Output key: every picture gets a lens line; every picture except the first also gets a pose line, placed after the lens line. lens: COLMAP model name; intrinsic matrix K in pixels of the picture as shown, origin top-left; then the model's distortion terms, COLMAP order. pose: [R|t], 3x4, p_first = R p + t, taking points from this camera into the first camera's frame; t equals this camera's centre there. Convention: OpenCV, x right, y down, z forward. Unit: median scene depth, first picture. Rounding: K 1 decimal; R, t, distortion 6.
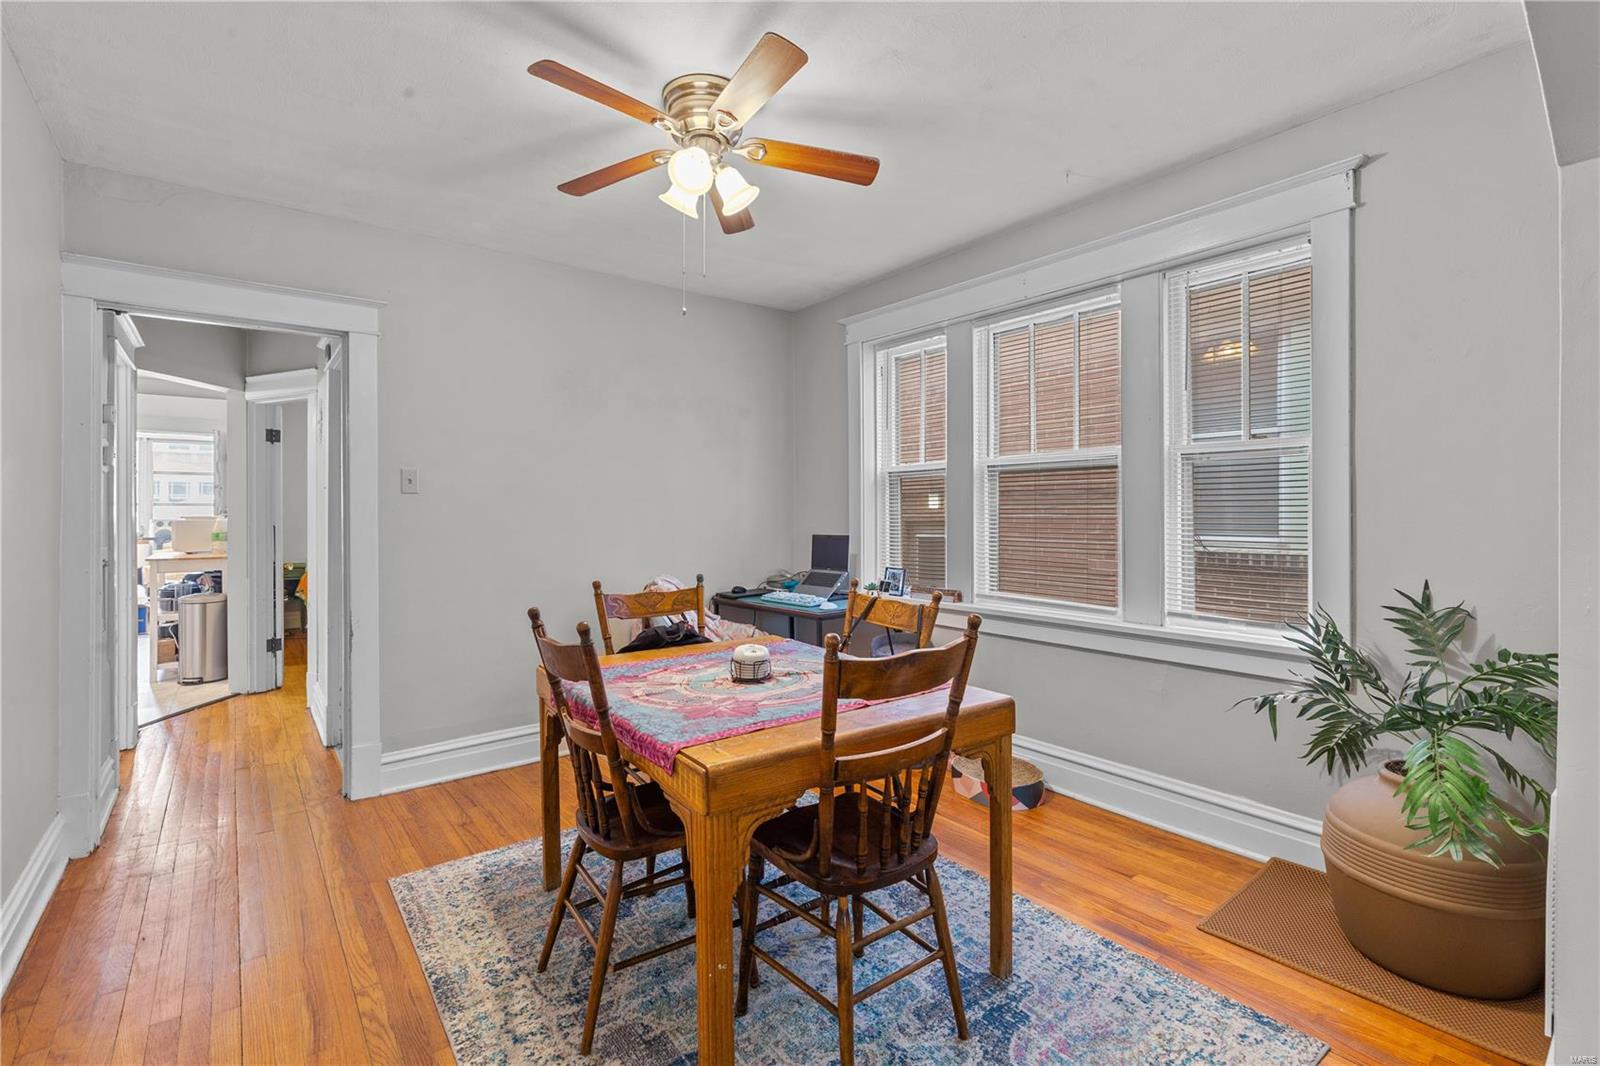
lens RADIAL K [[723.4, 0, 807.6], [0, 723.4, 515.3], [0, 0, 1]] dist [0.007723, -0.000116]
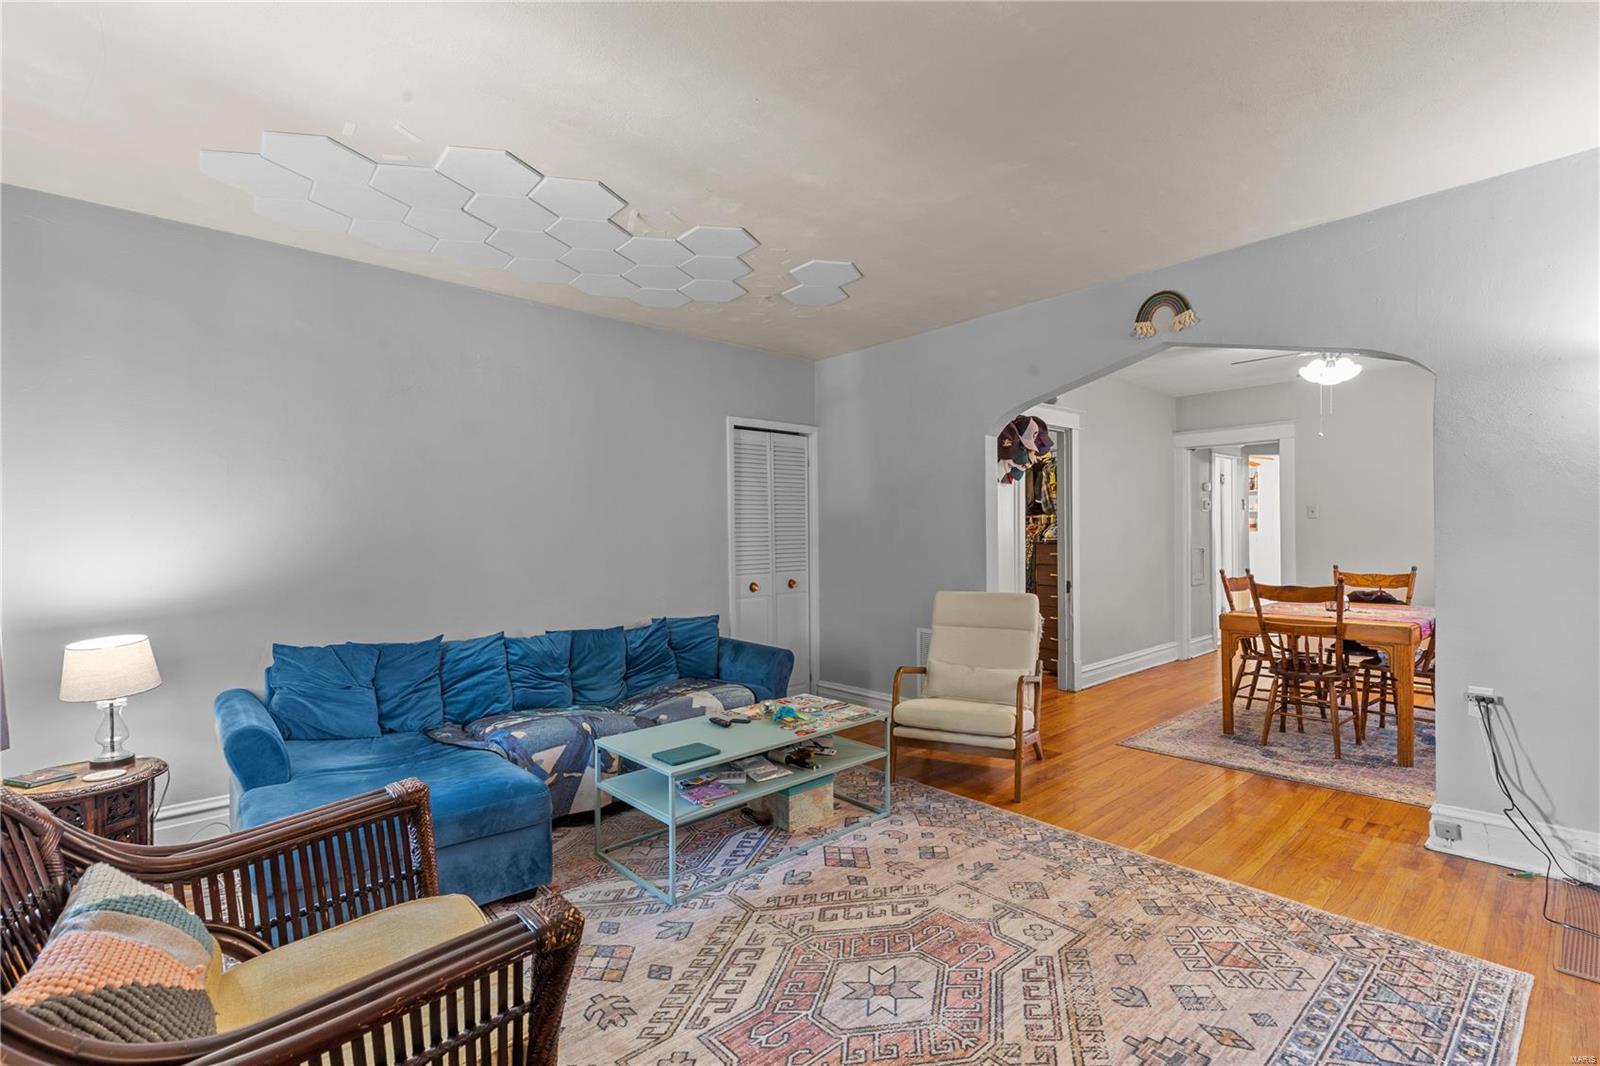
lens RADIAL K [[757.4, 0, 809.1], [0, 757.4, 533.6], [0, 0, 1]] dist [0.010495, -0.000138]
pose [[0.078227, 0.002653, -0.996932, 1.400830], [0.009641, 0.999948, 0.003418, -0.010143], [0.996889, -0.009879, 0.078197, -0.469398]]
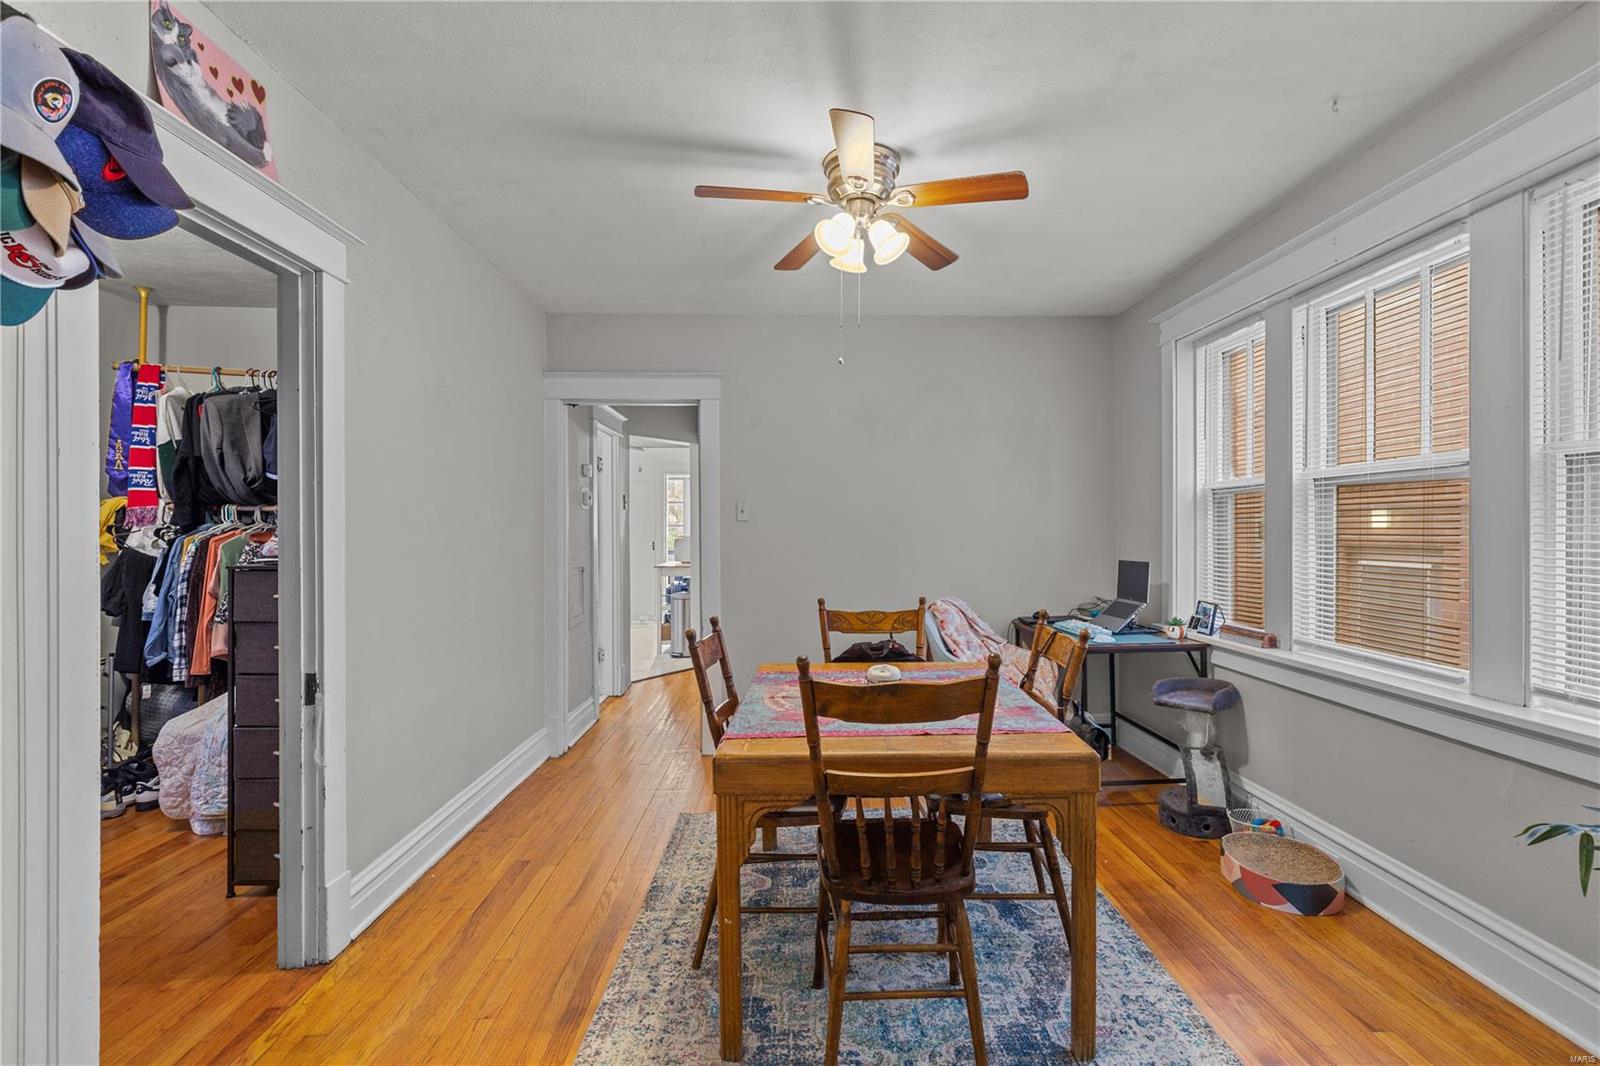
lens RADIAL K [[738.1, 0, 833.3], [0, 738.1, 535.4], [0, 0, 1]] dist [0.003678, -0.000567]
pose [[0.816412, 0.003303, -0.577461, 0.353275], [0.000298, 0.999981, 0.006140, -0.014309], [0.577470, -0.005185, 0.816395, 0.047011]]
